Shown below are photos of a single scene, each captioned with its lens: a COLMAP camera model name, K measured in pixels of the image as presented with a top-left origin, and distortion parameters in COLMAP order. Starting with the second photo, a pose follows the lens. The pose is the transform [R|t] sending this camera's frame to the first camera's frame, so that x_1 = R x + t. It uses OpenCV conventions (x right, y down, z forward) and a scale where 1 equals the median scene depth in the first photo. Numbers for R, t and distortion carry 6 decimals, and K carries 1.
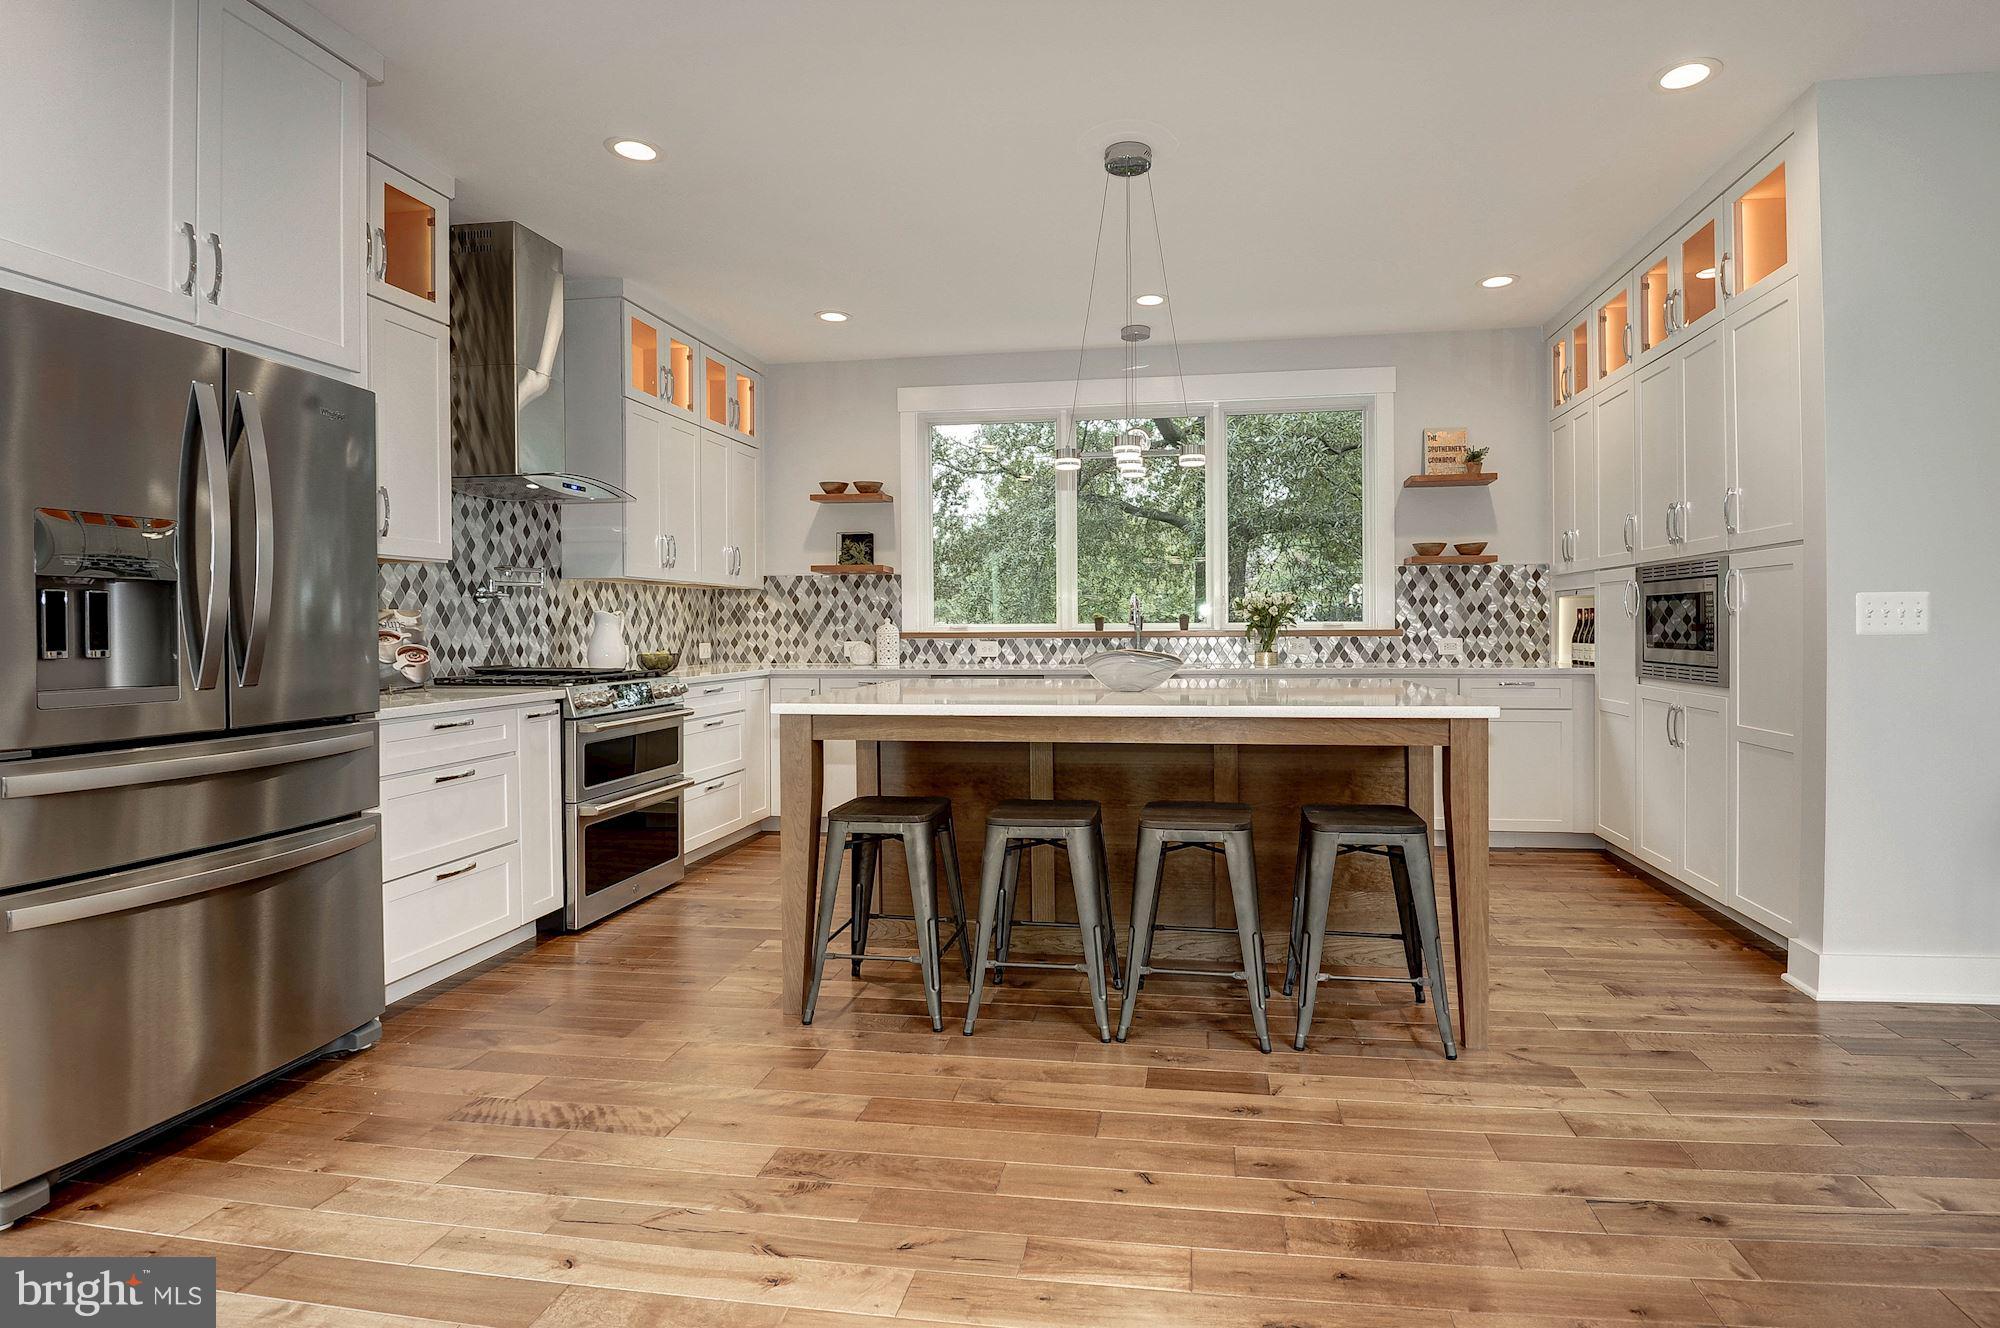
lens RADIAL K [[978.3, 0, 1057.3], [0, 978.3, 639.8], [0, 0, 1]] dist [0.027281, -0.039384]
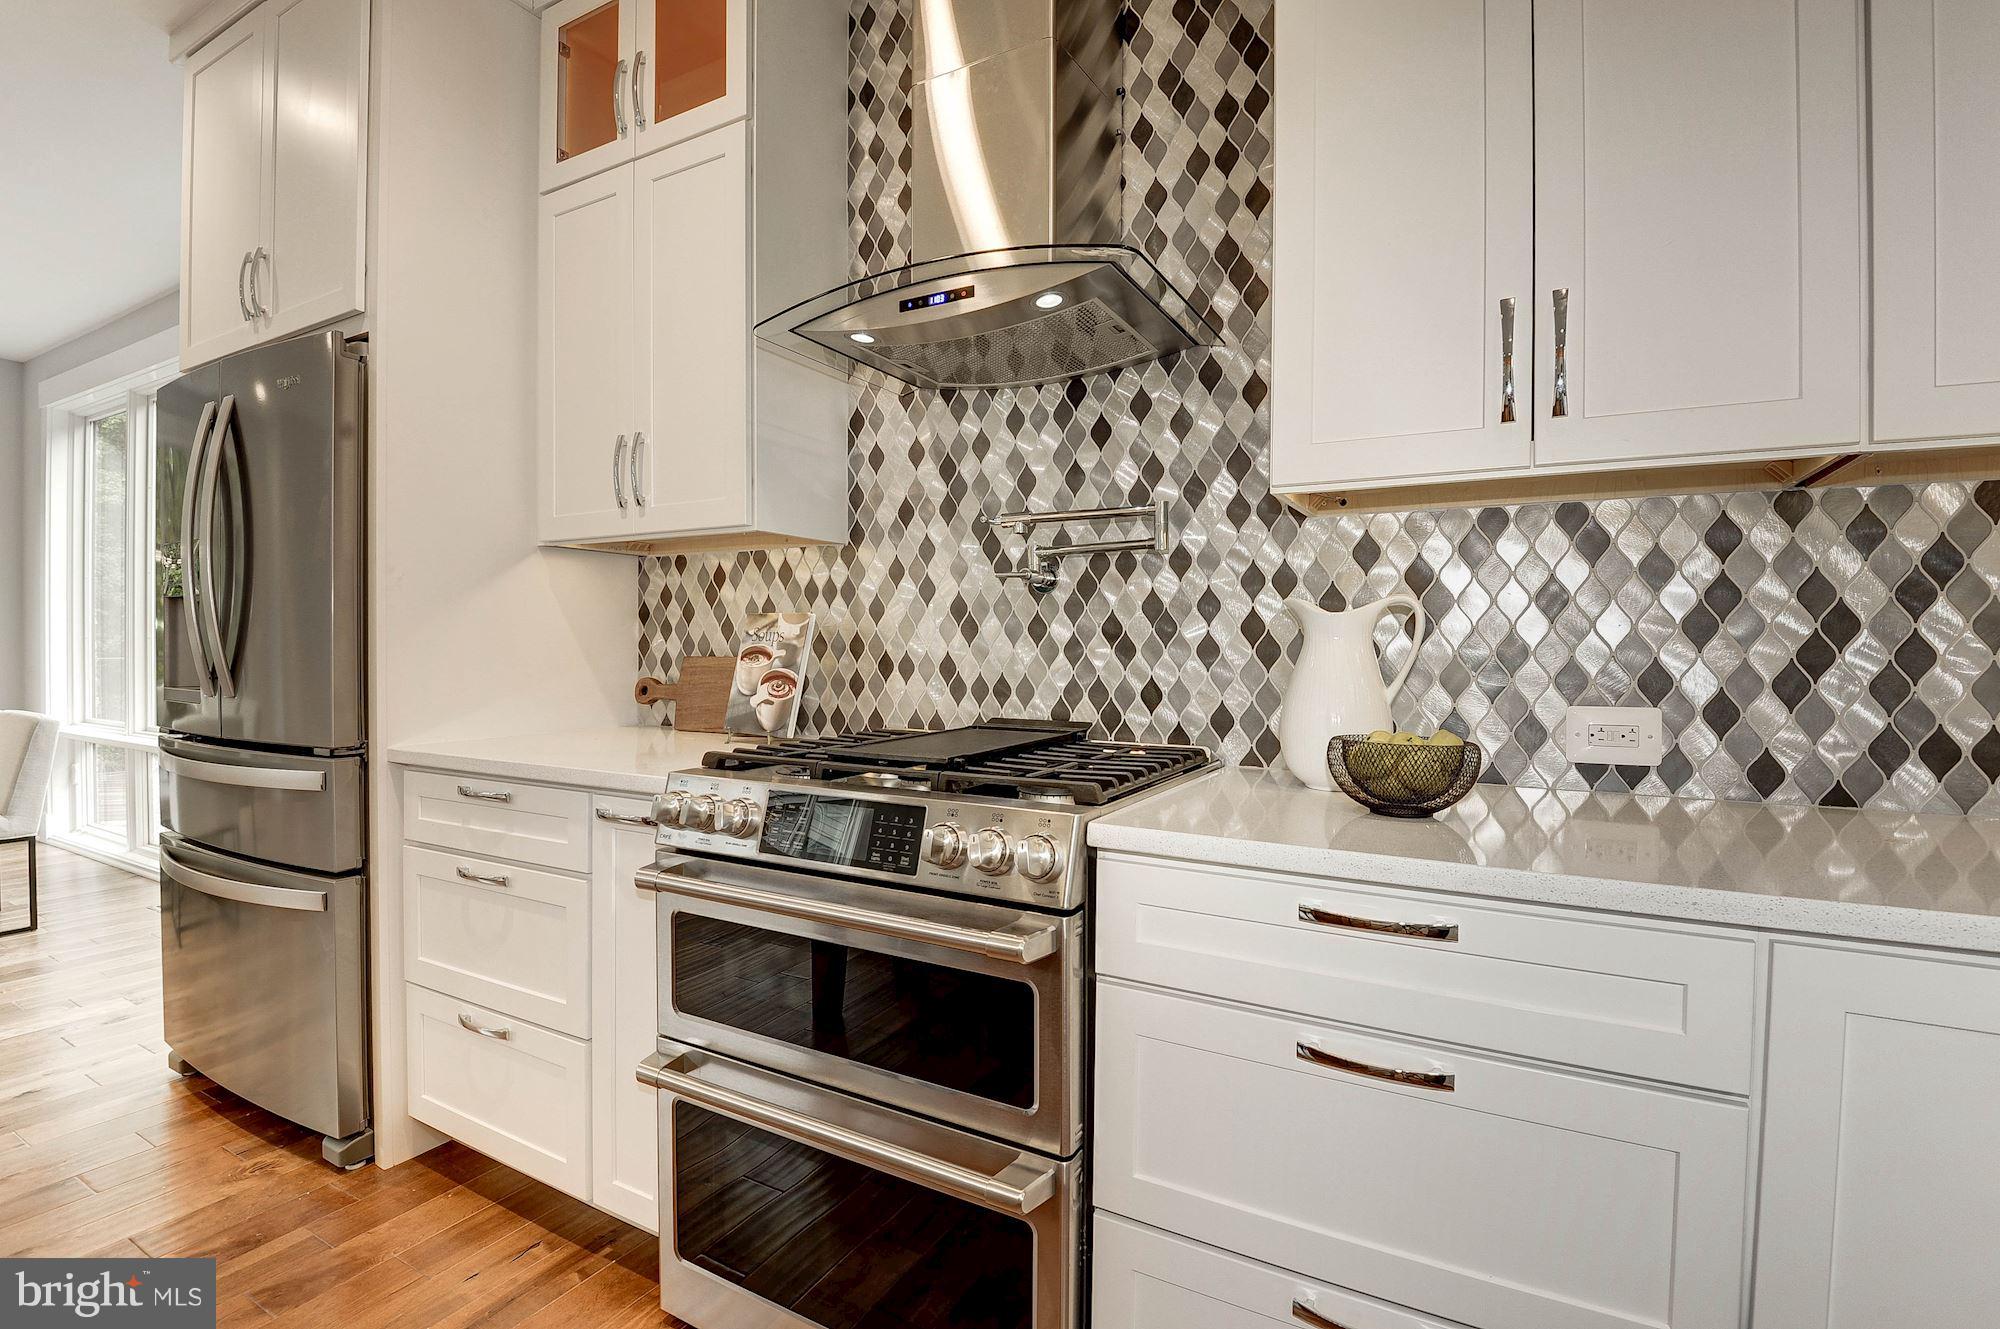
lens RADIAL K [[932.6, 0, 1001.0], [0, 932.6, 660.0], [0, 0, 1]] dist [-0.000326, -0.020106]
pose [[-0.358769, 0.015767, -0.933293, -0.101510], [-0.018993, 0.999527, 0.024187, -0.011308], [0.933233, 0.026404, -0.358300, 0.868801]]
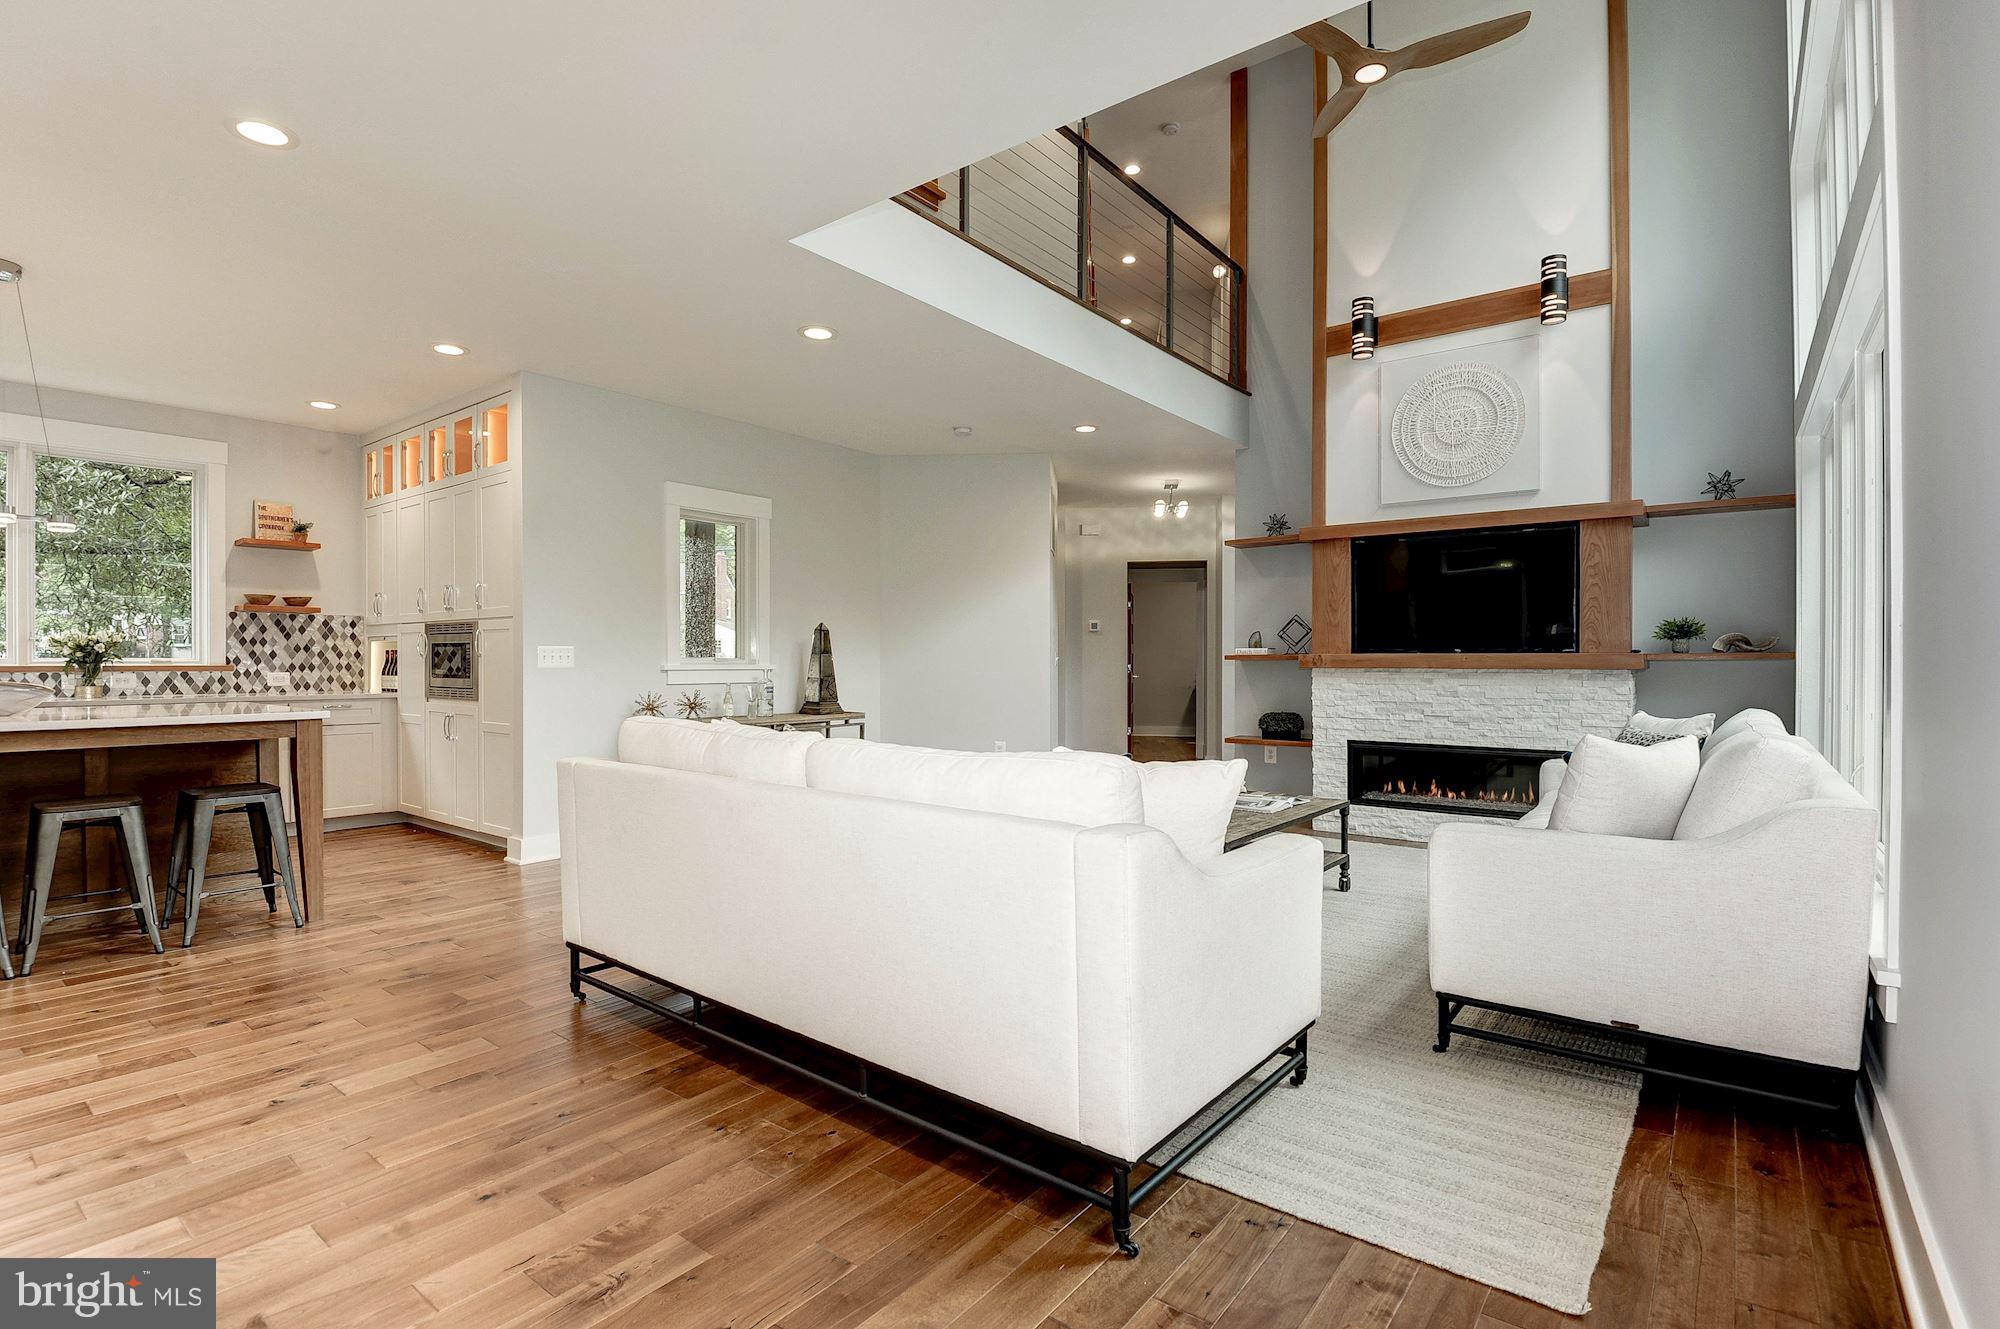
lens RADIAL K [[932.6, 0, 1001.0], [0, 932.6, 660.0], [0, 0, 1]] dist [-0.000326, -0.020106]
pose [[0.484618, 0.006955, 0.874698, -0.177783], [0.008806, 0.999879, -0.012829, 0.005605], [-0.874682, 0.013920, 0.484498, -0.359167]]
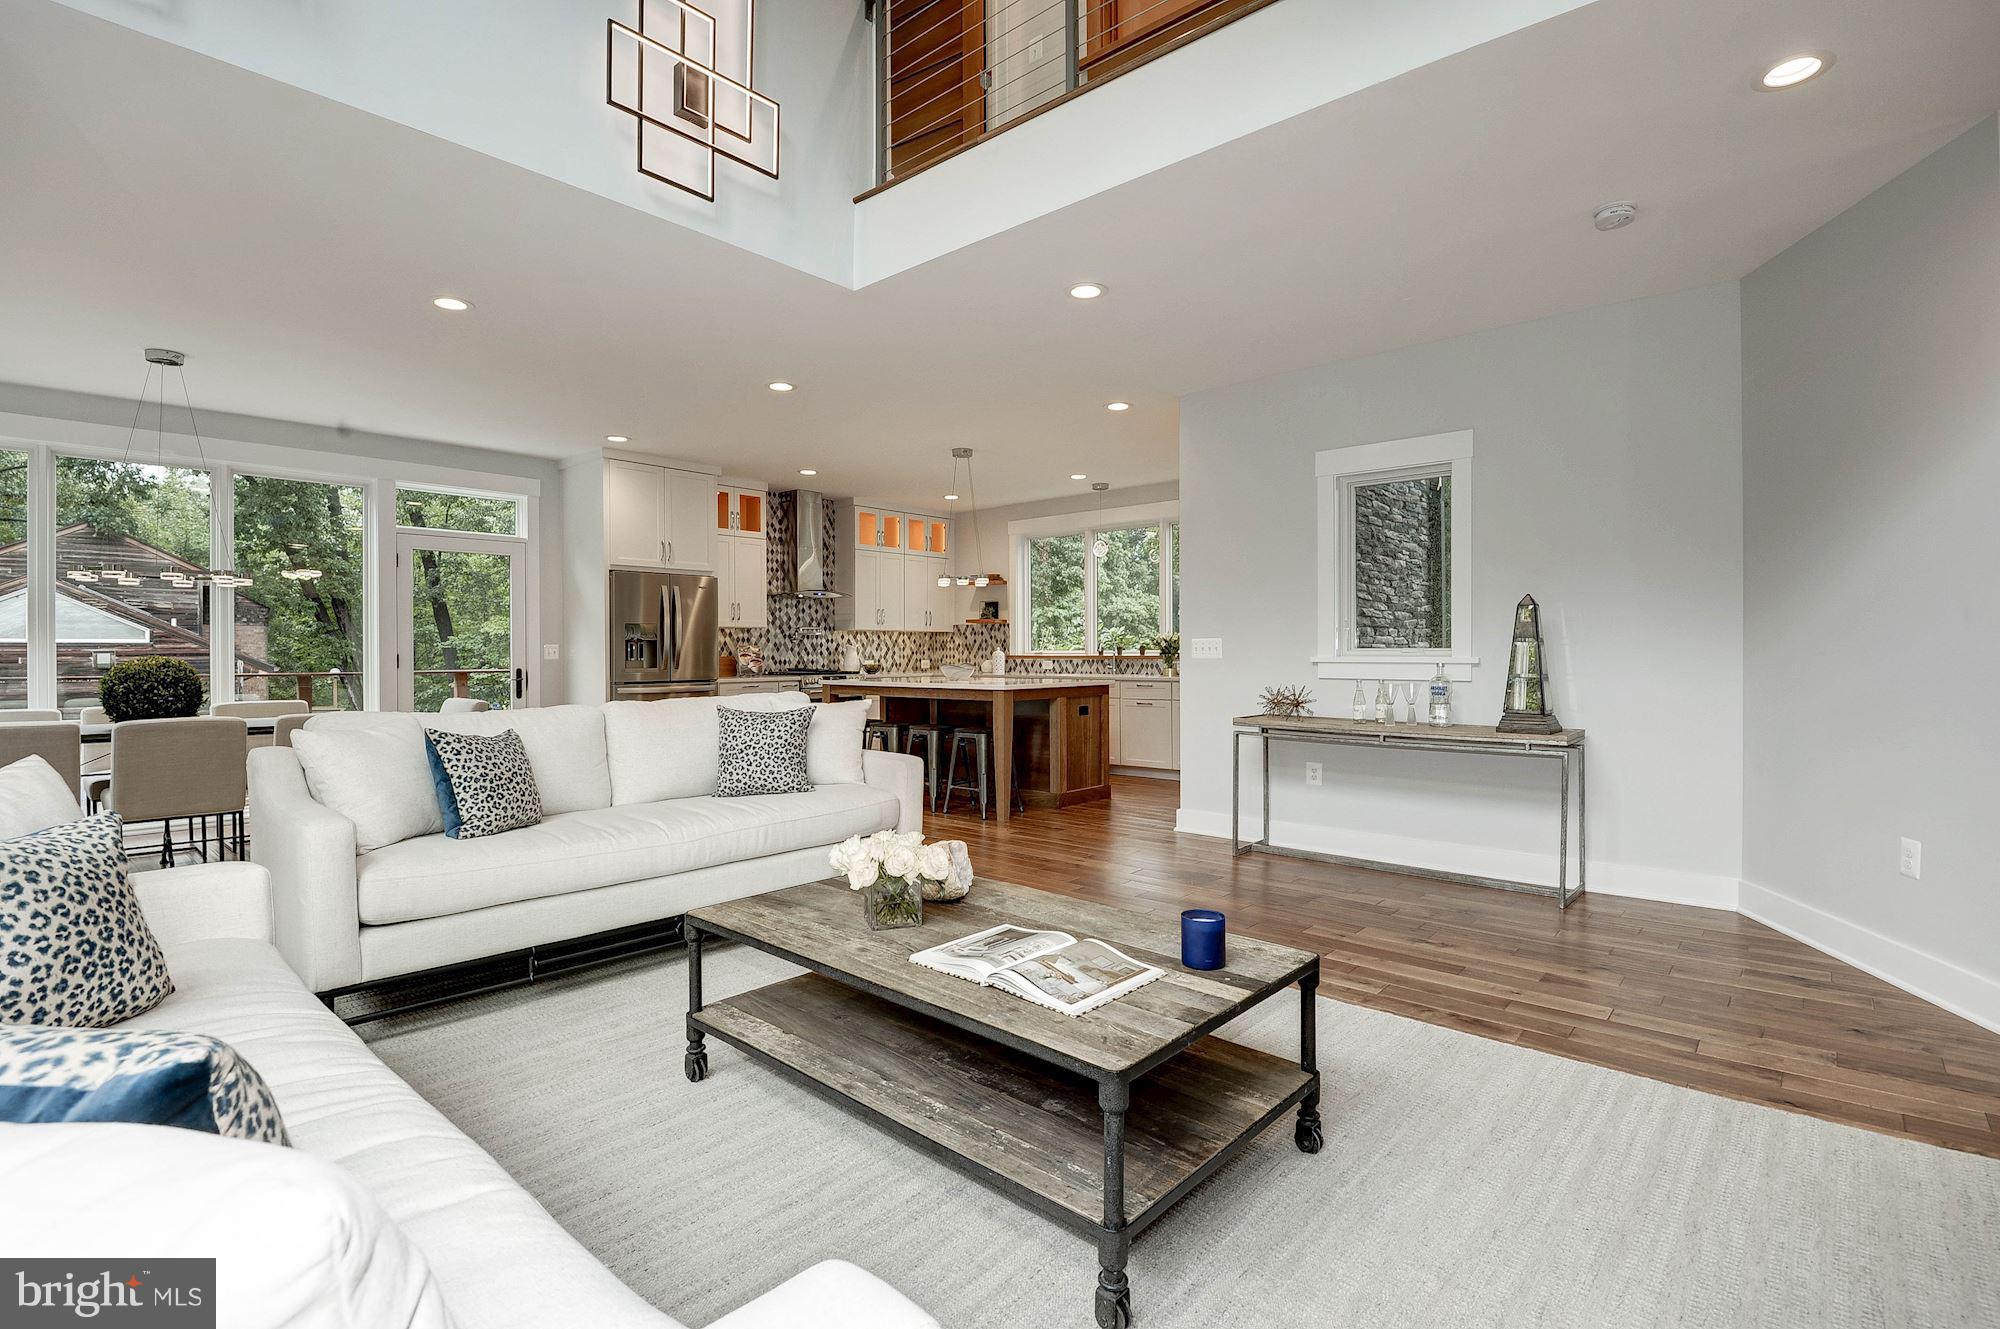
lens RADIAL K [[932.6, 0, 1001.0], [0, 932.6, 660.0], [0, 0, 1]] dist [-0.000326, -0.020106]
pose [[0.829681, 0.007826, -0.558183, 0.864661], [-0.010126, 0.999948, -0.001032, 0.003276], [0.558146, 0.006508, 0.829718, -0.486409]]
